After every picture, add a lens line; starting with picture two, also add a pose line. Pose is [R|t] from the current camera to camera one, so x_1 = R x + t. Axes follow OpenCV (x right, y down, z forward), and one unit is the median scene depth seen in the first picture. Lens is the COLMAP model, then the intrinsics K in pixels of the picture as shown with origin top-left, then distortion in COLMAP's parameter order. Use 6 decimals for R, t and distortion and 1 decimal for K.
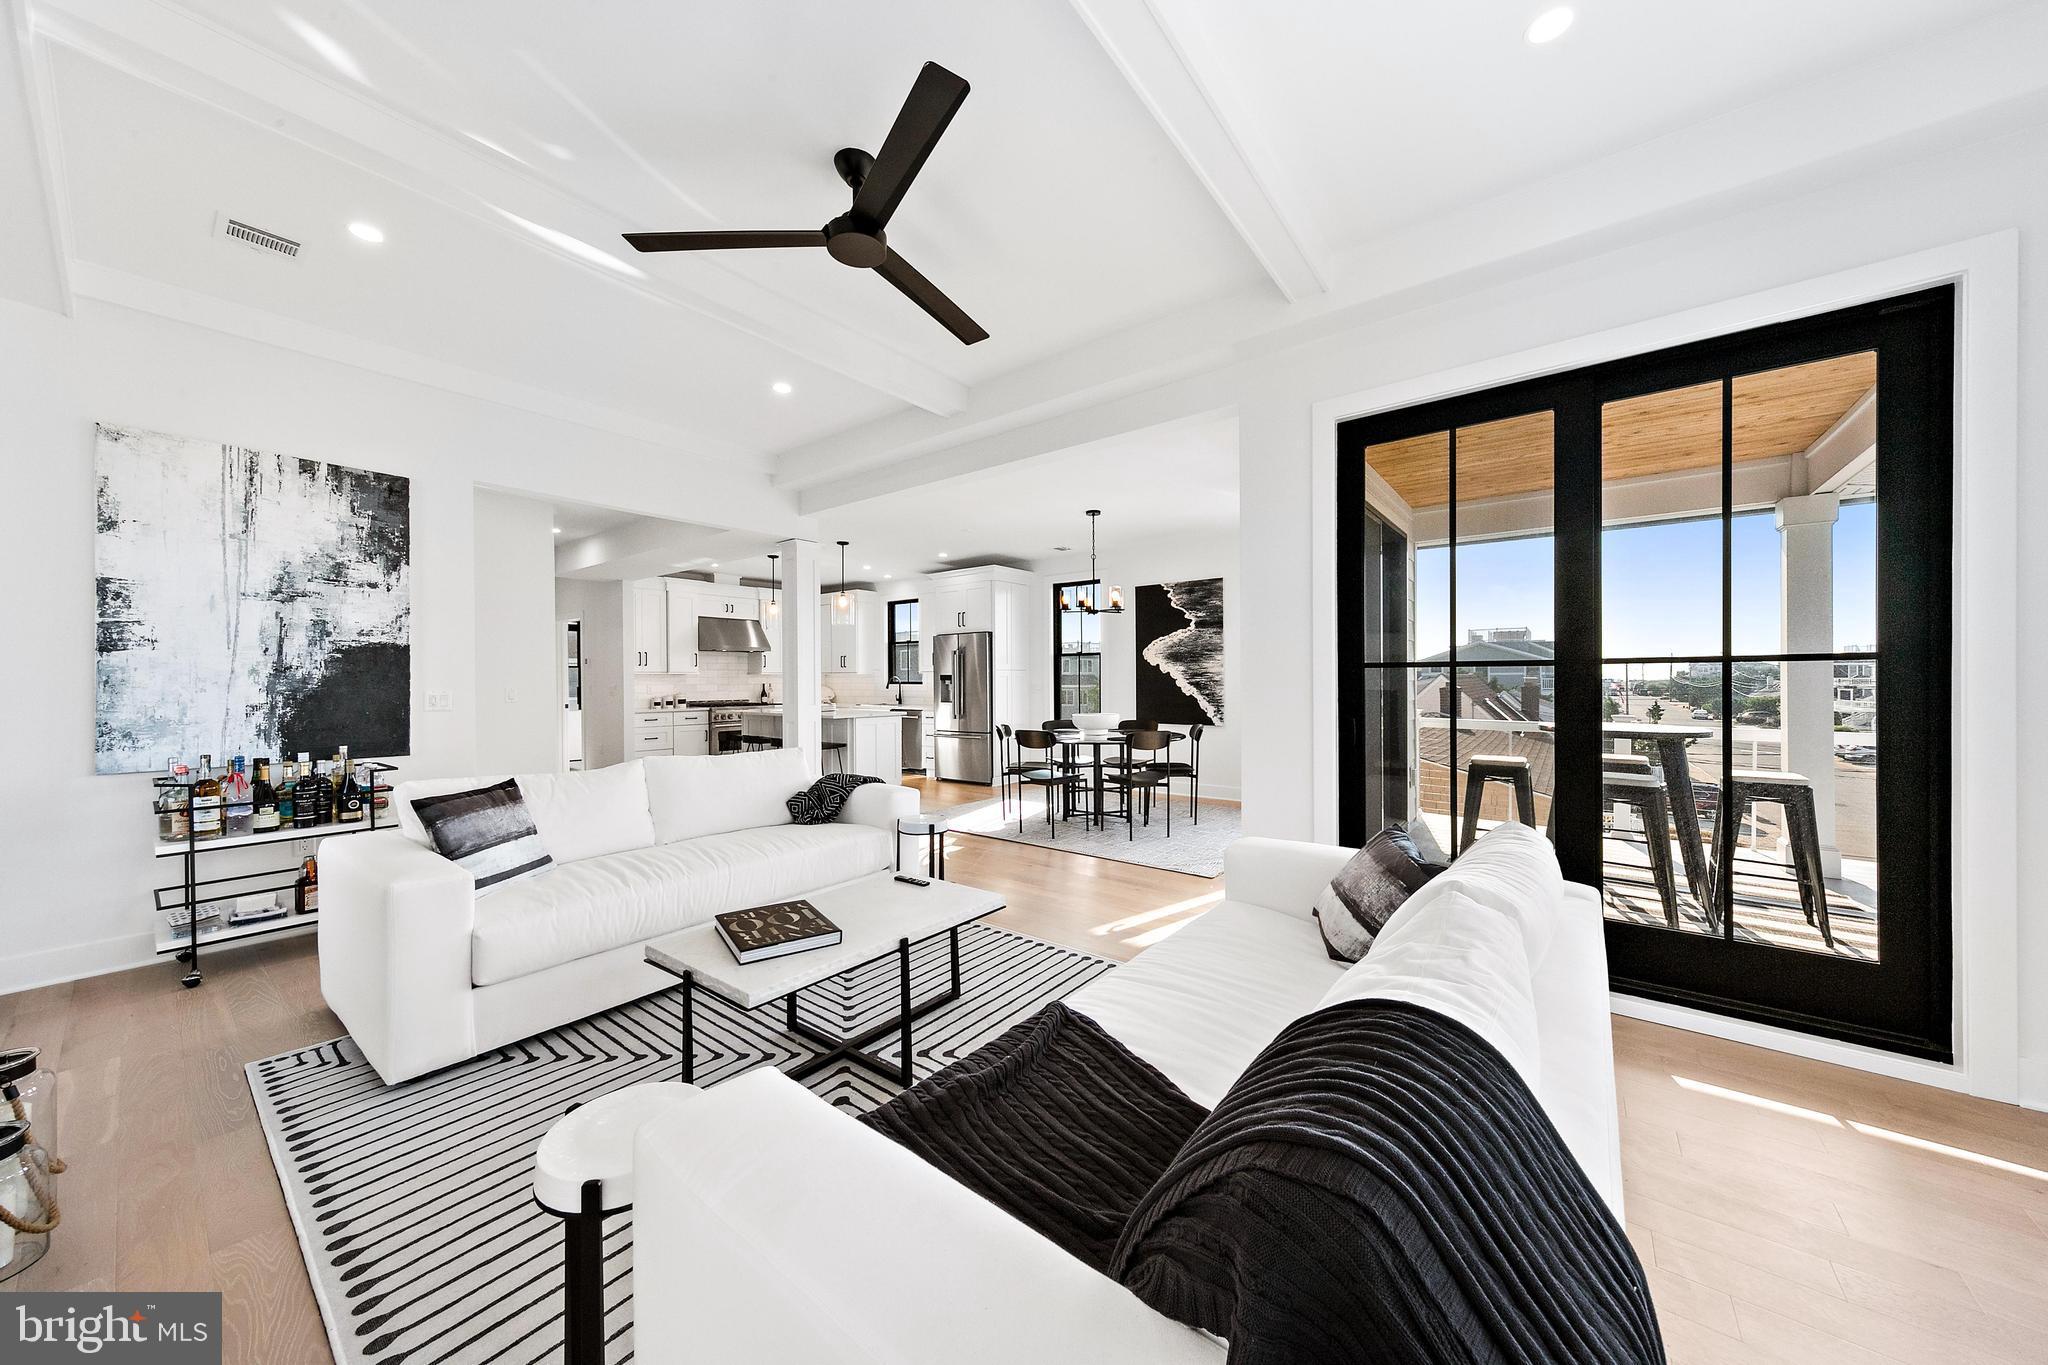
lens RADIAL K [[685.8, 0, 1016.6], [0, 685.8, 679.4], [0, 0, 1]] dist [0.001295, 0.000028]
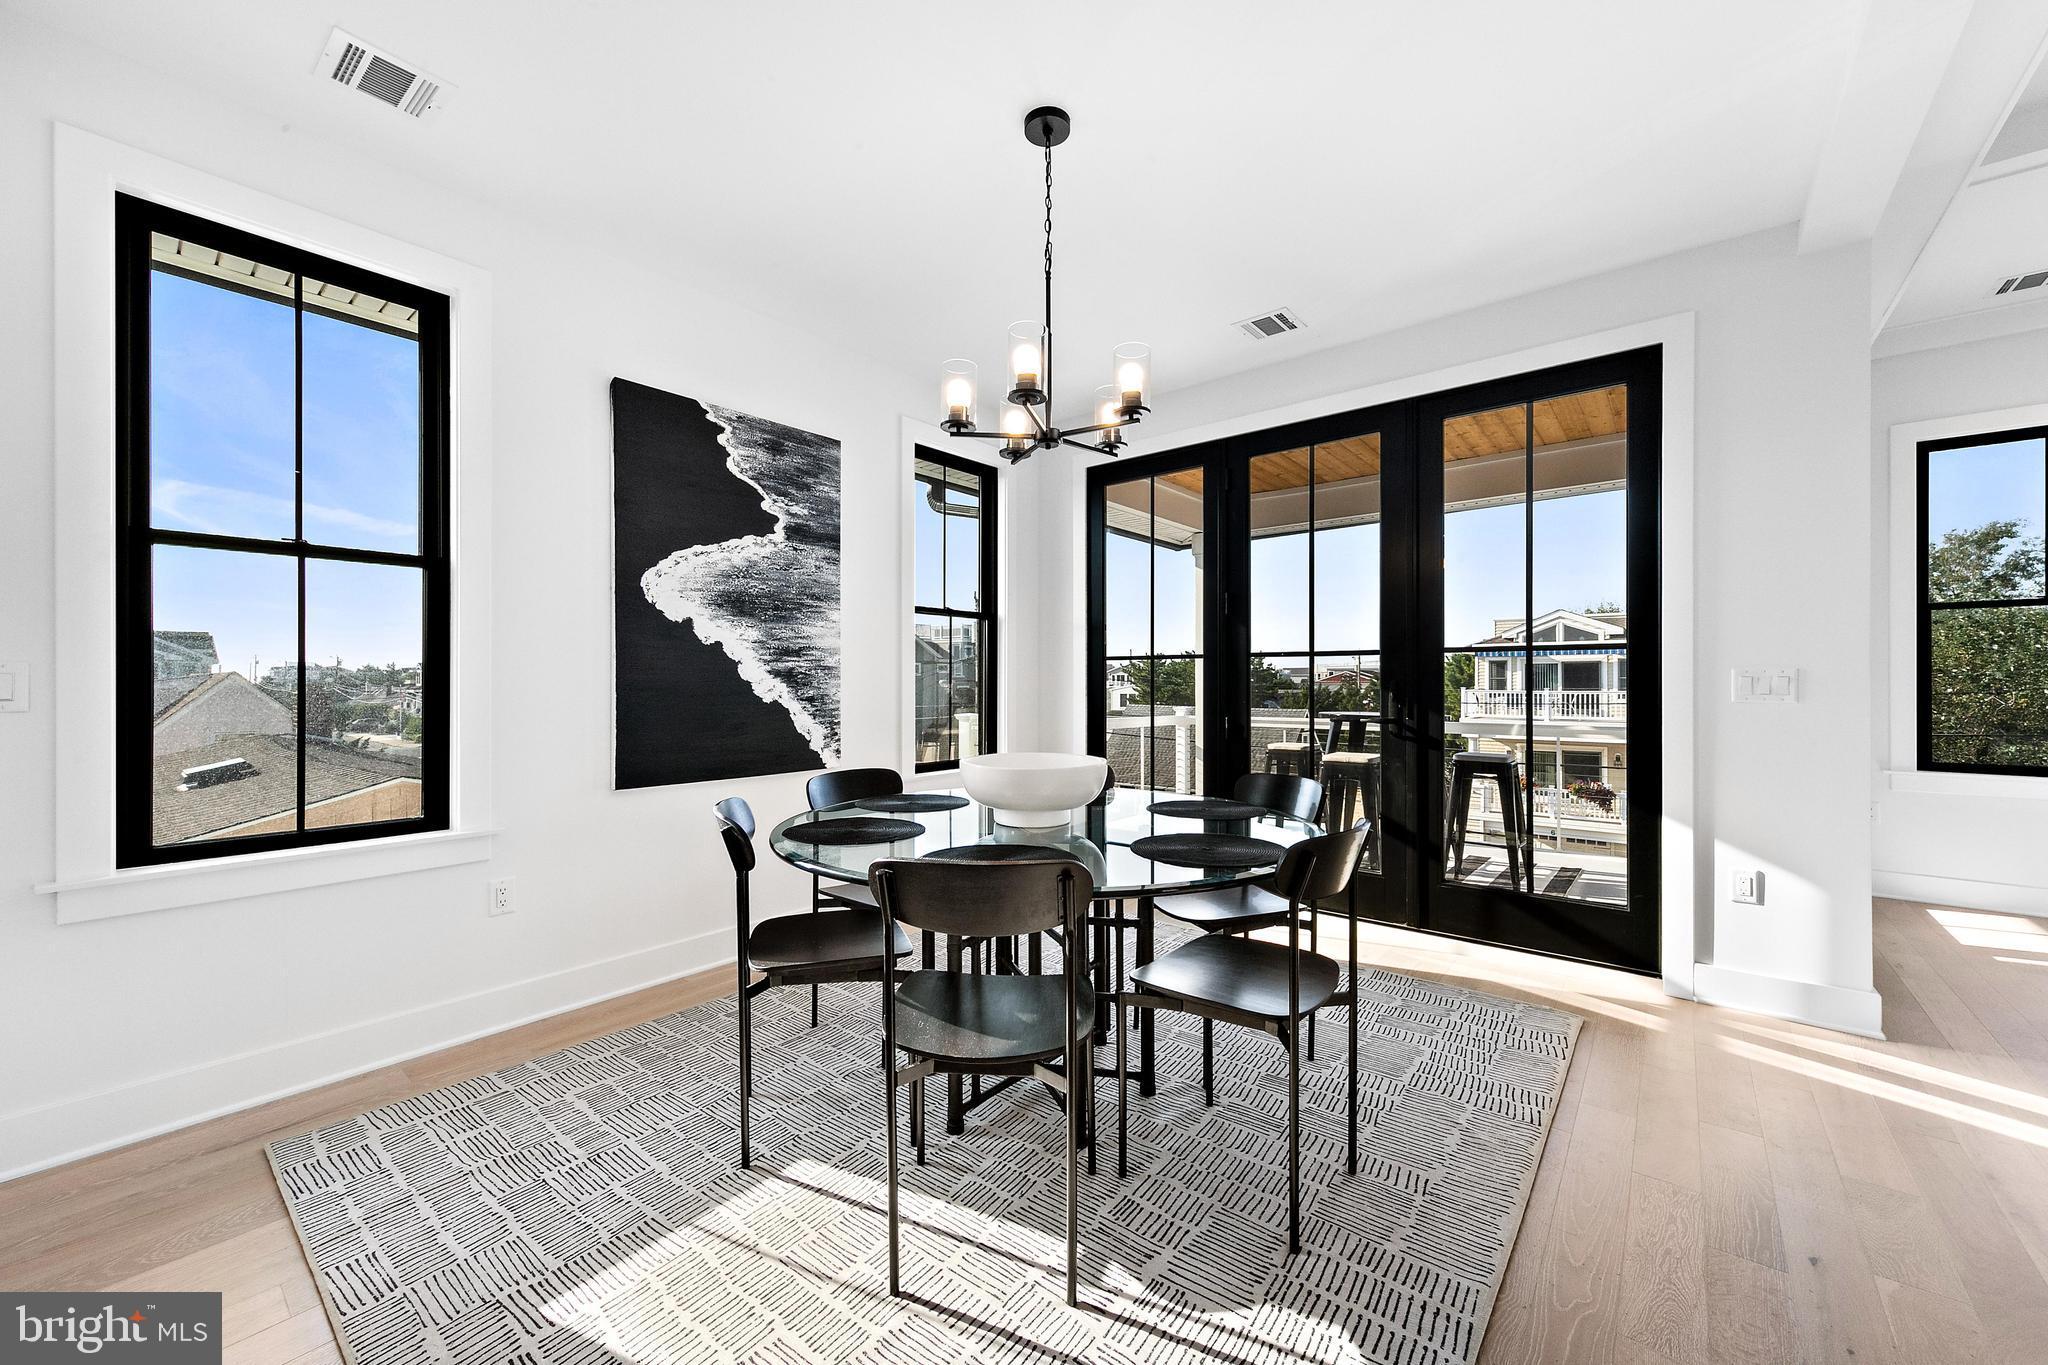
lens RADIAL K [[786.3, 0, 1024.0], [0, 786.3, 682.5], [0, 0, 1]] dist [0.000429, 0.000173]
pose [[0.024278, 0.004480, 0.999695, -0.208039], [0.000288, 0.999990, -0.004489, 0.013740], [-0.999705, 0.000397, 0.024277, 0.827320]]
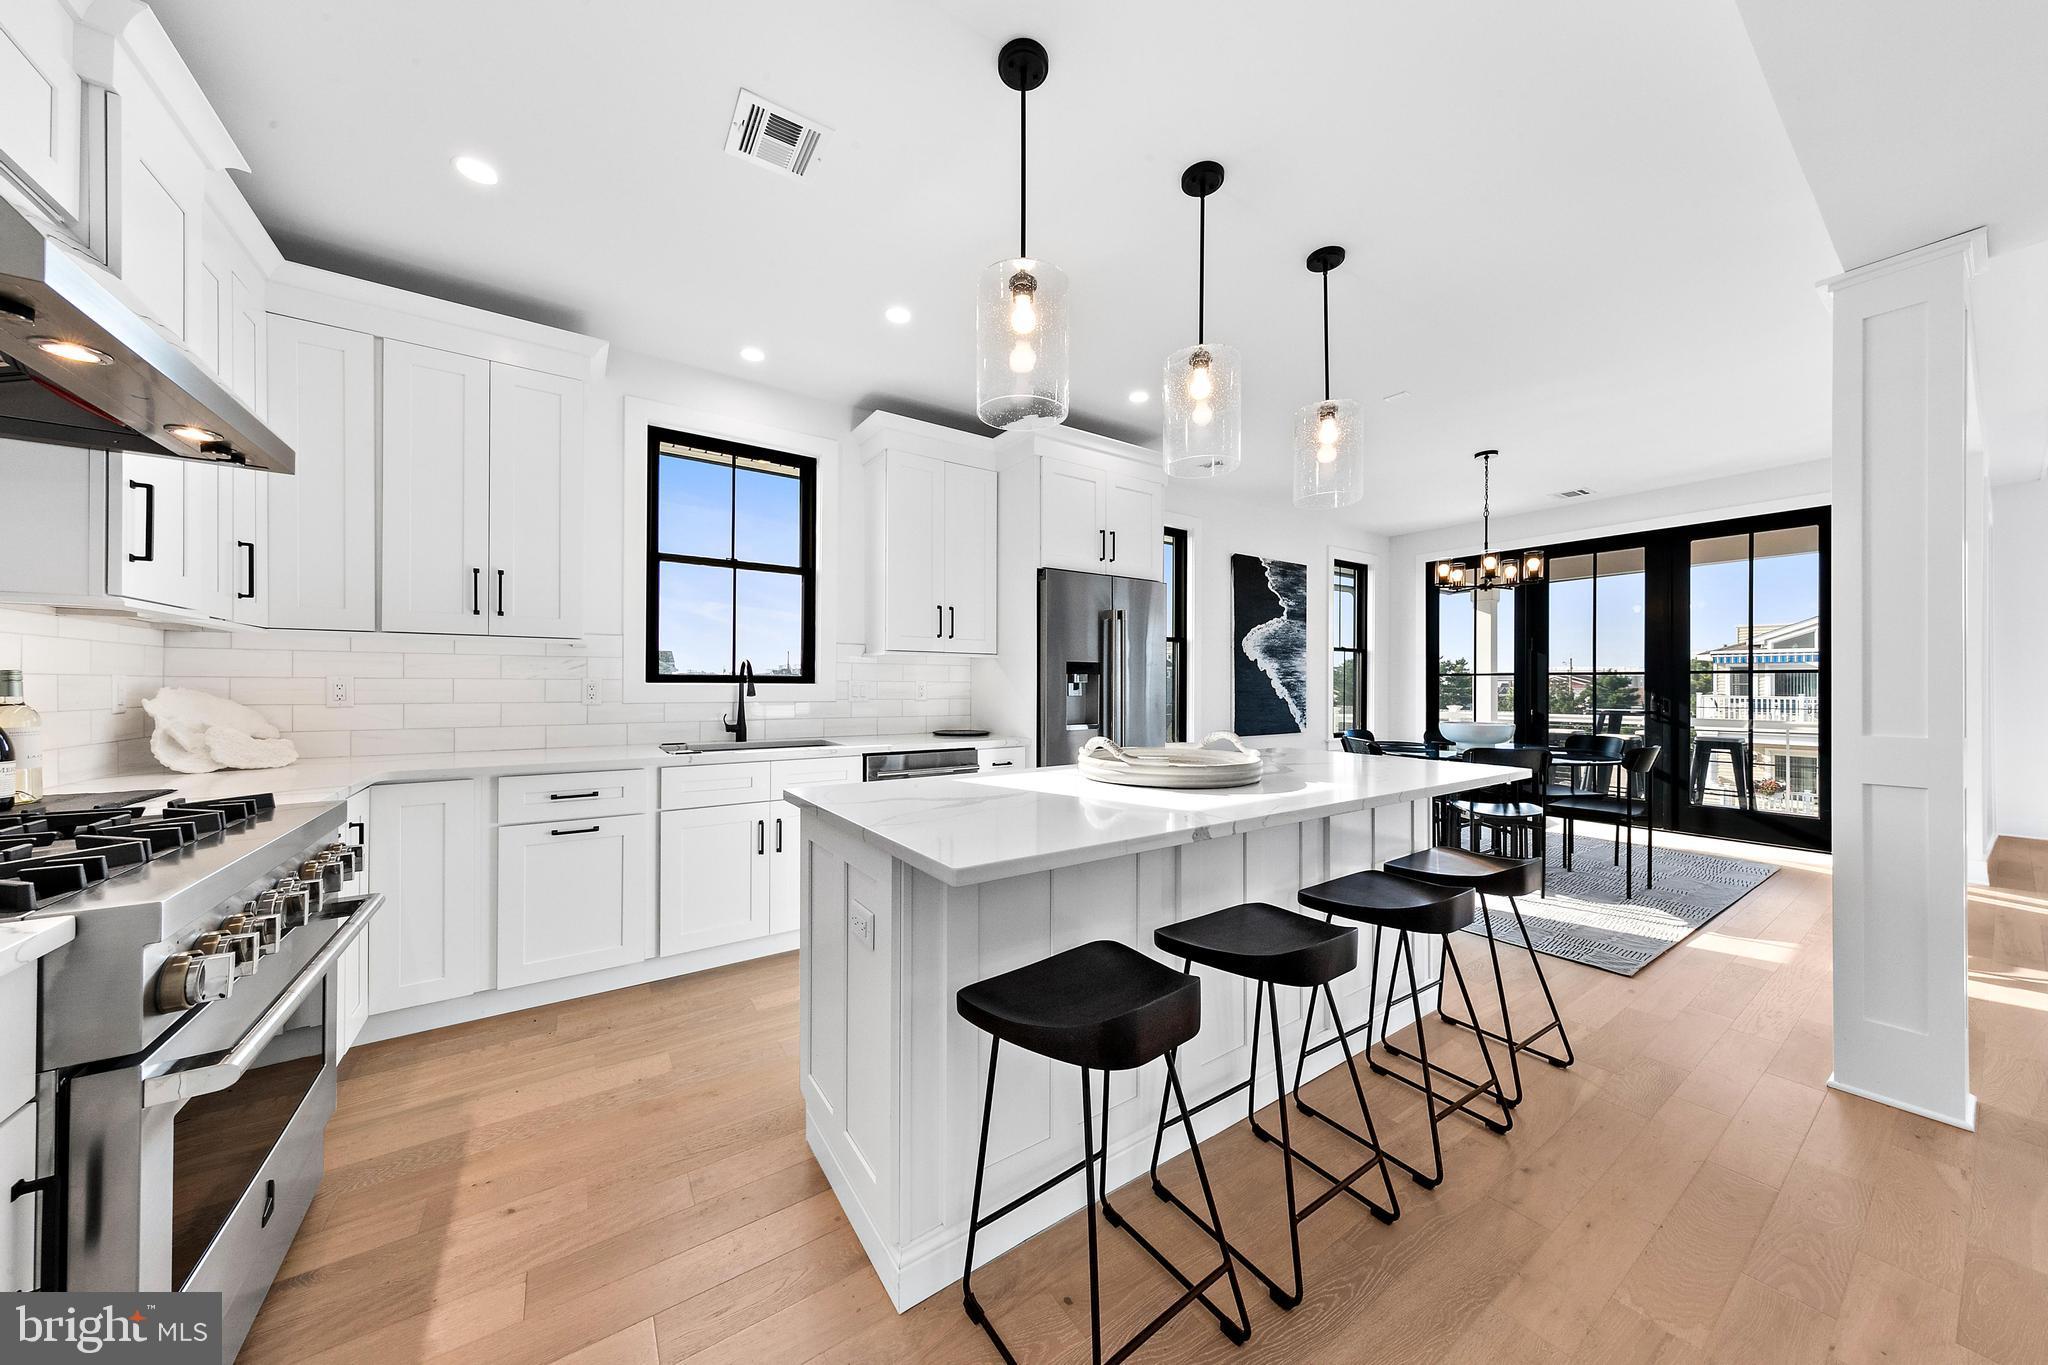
lens RADIAL K [[670.7, 0, 1024.0], [0, 670.7, 682.5], [0, 0, 1]] dist [0.005883, -0.000380]
pose [[0.296124, 0.009352, 0.955104, -0.610459], [-0.005073, 0.999953, -0.008218, 0.012128], [-0.955136, -0.002412, 0.296158, 1.043481]]
